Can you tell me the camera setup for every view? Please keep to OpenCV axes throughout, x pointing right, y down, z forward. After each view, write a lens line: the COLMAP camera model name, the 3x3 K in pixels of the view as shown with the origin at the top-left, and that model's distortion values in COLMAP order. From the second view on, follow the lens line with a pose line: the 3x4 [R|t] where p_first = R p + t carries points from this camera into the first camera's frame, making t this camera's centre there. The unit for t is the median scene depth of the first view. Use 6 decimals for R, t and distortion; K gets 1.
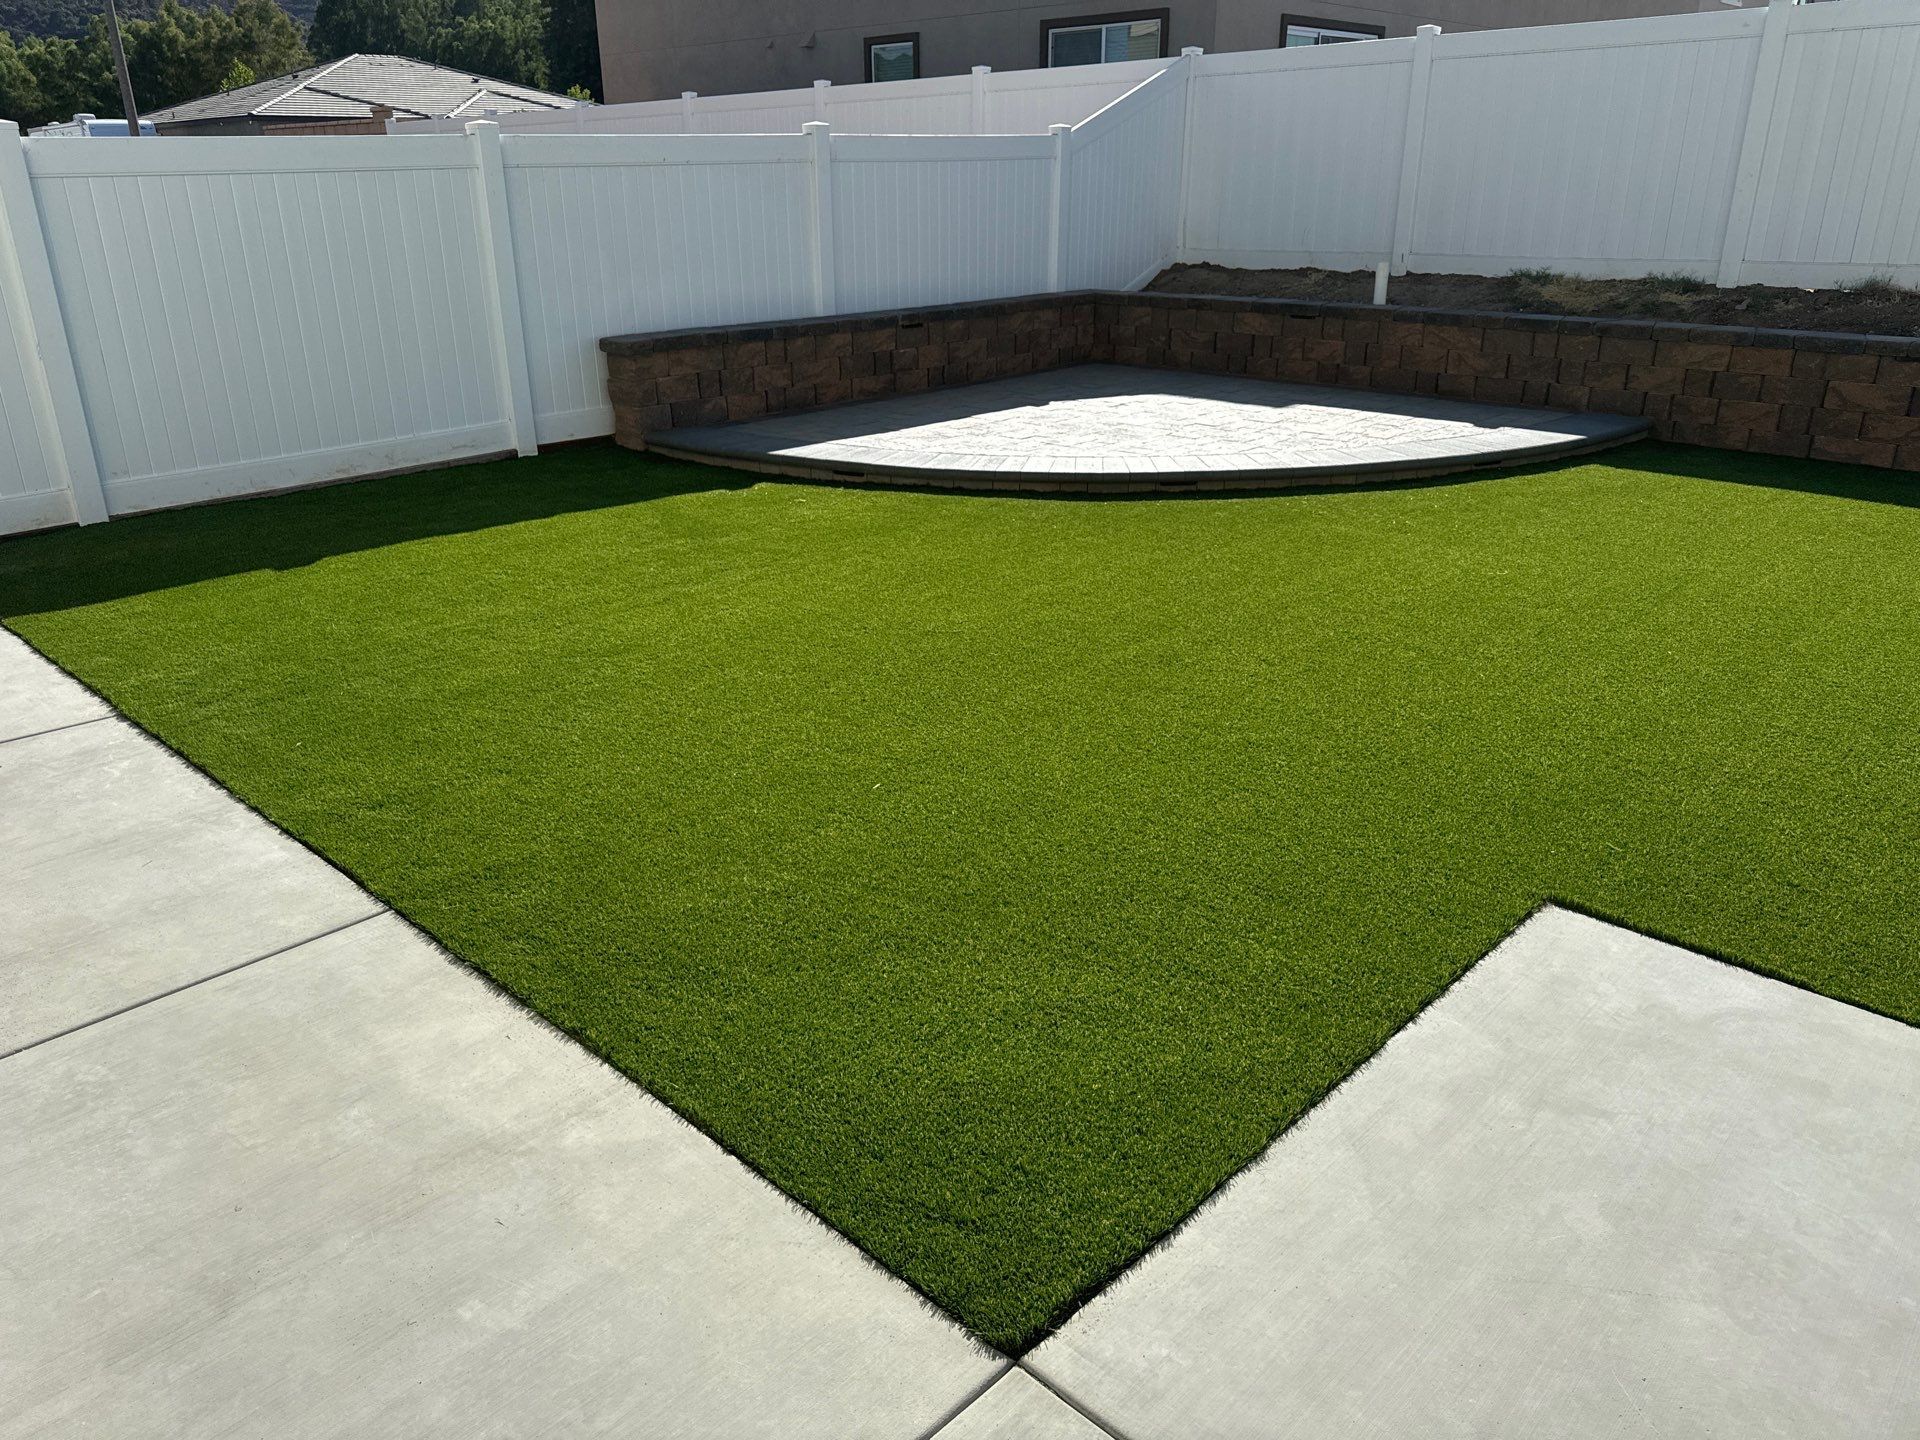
lens RADIAL K [[1371.8, 0, 958.5], [0, 1371.8, 710.5], [0, 0, 1]] dist [0.028995, -0.035077]
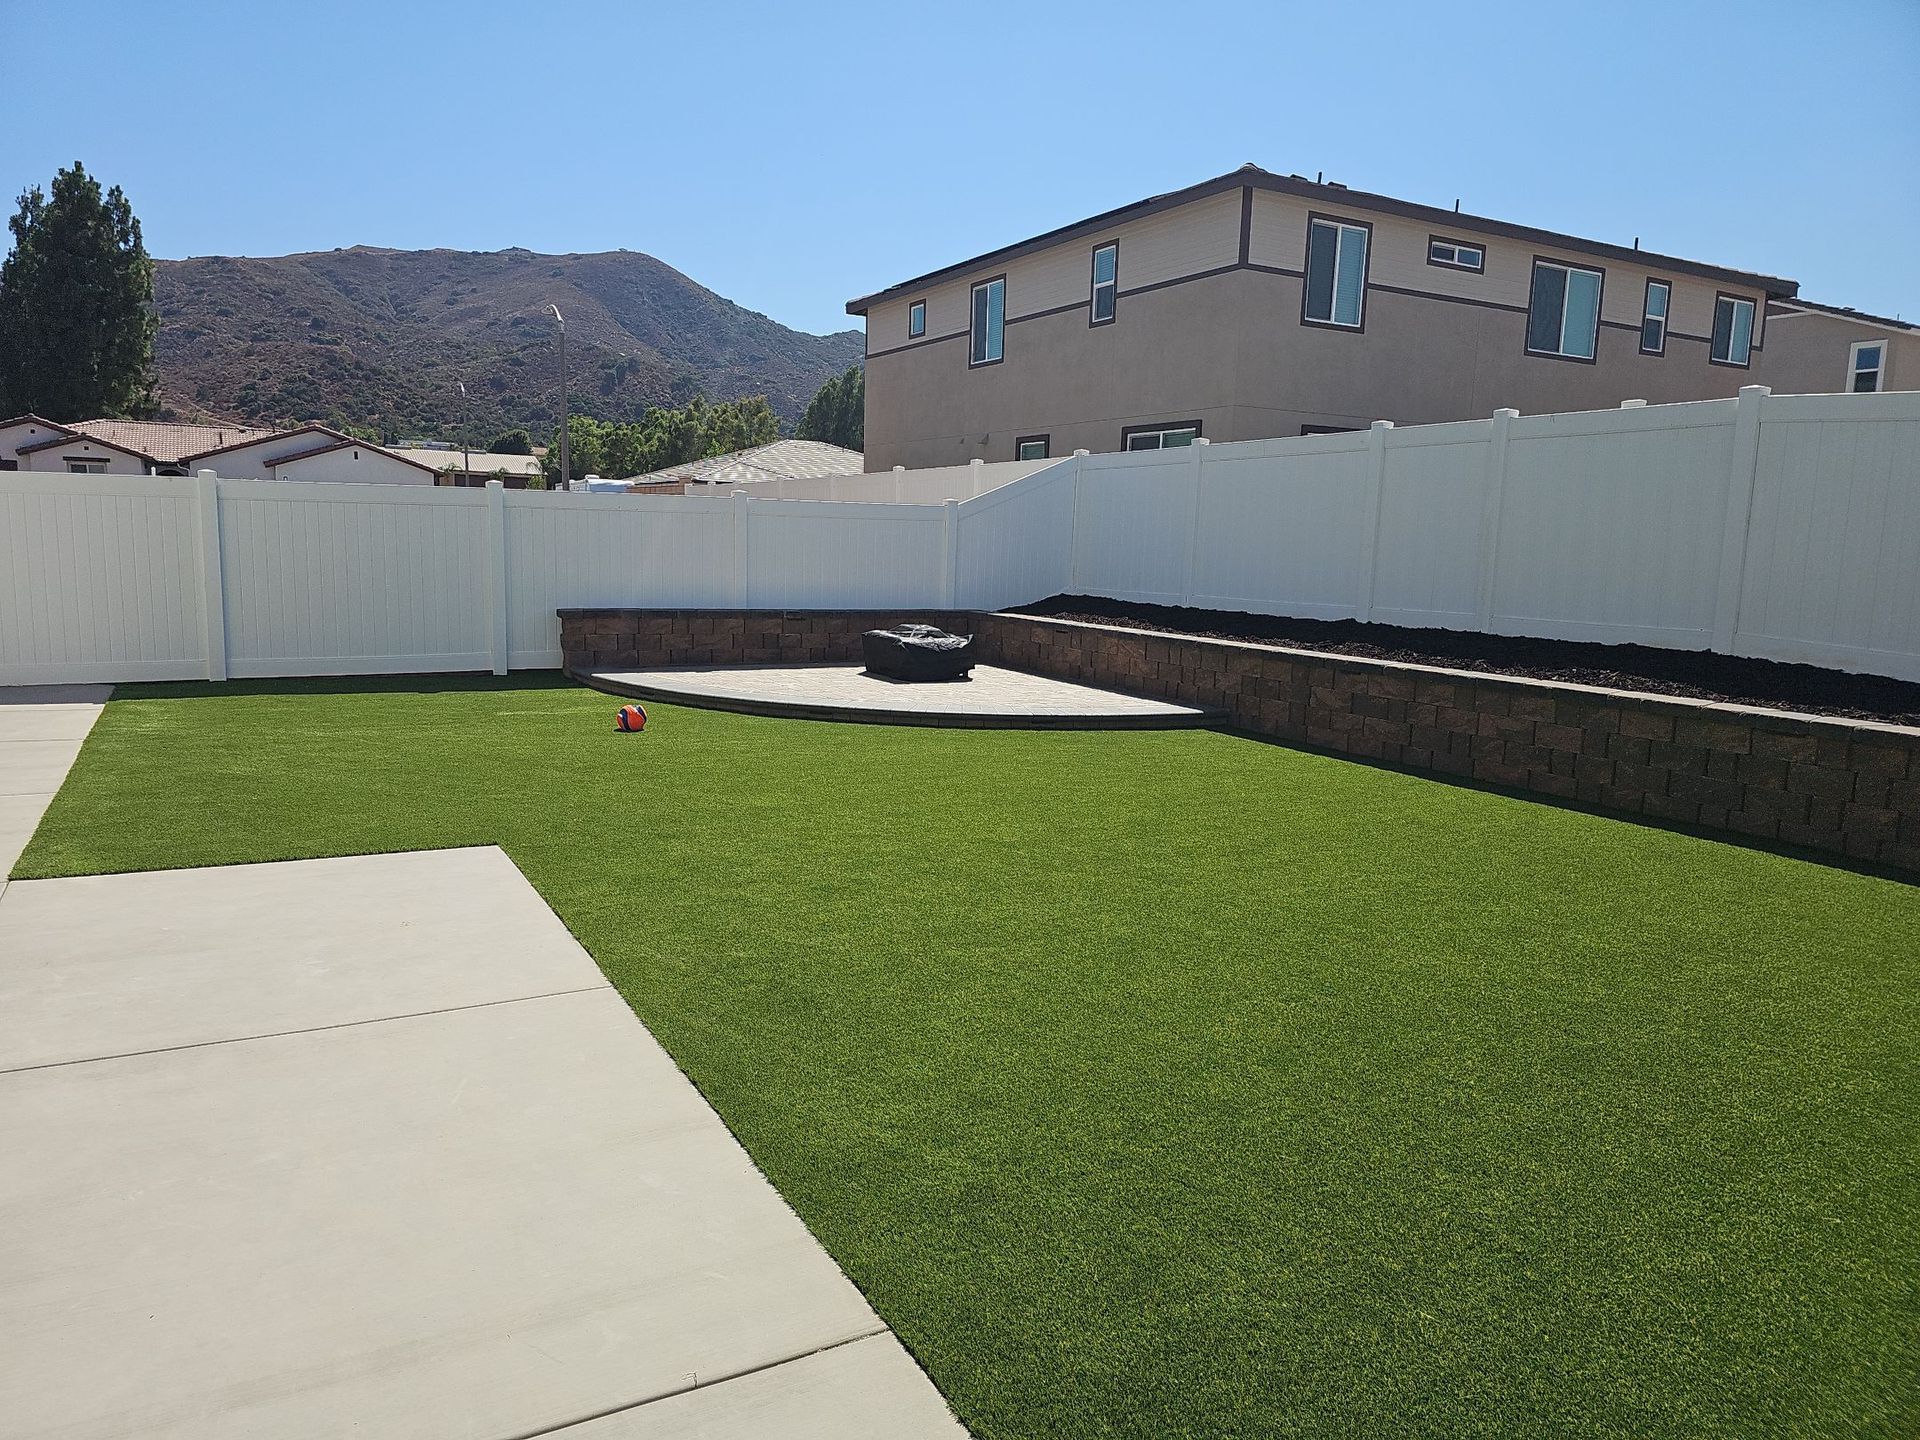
lens RADIAL K [[1261.1, 0, 949.8], [0, 1261.1, 743.0], [0, 0, 1]] dist [0.047810, -0.049580]
pose [[0.954298, 0.087774, -0.285677, 0.567985], [-0.146035, 0.970960, -0.189500, 0.092182], [0.260748, 0.222558, 0.939403, -0.229314]]
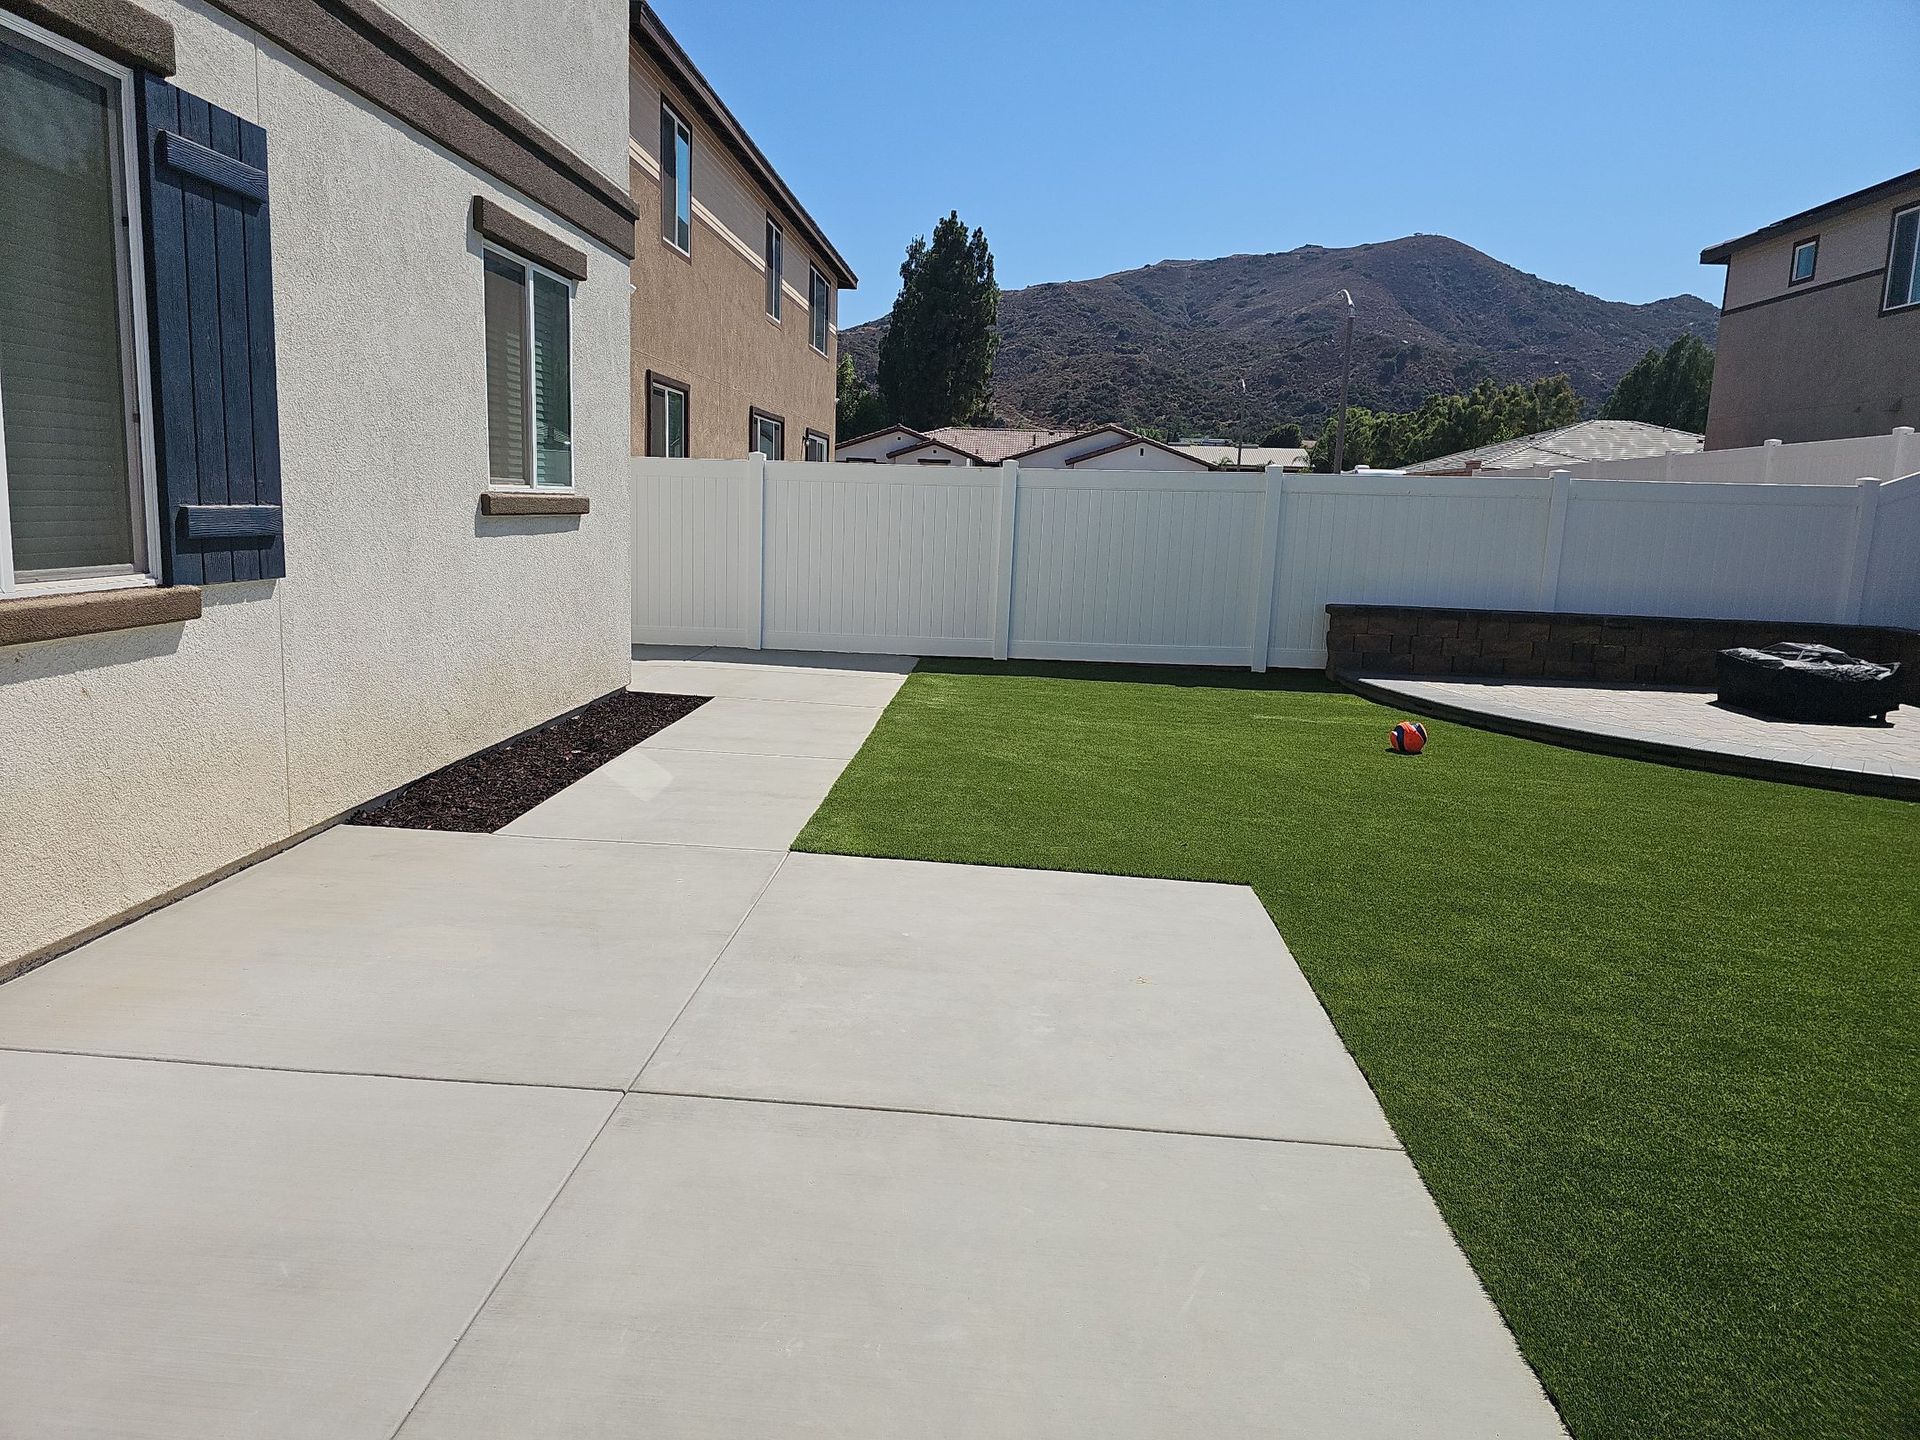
lens RADIAL K [[1261.1, 0, 937.1], [0, 1261.1, 723.8], [0, 0, 1]] dist [0.047810, -0.049580]
pose [[0.632198, 0.167675, -0.756446, 0.479647], [-0.321921, 0.944889, -0.059599, 0.063153], [0.704764, 0.281195, 0.651335, -0.135536]]
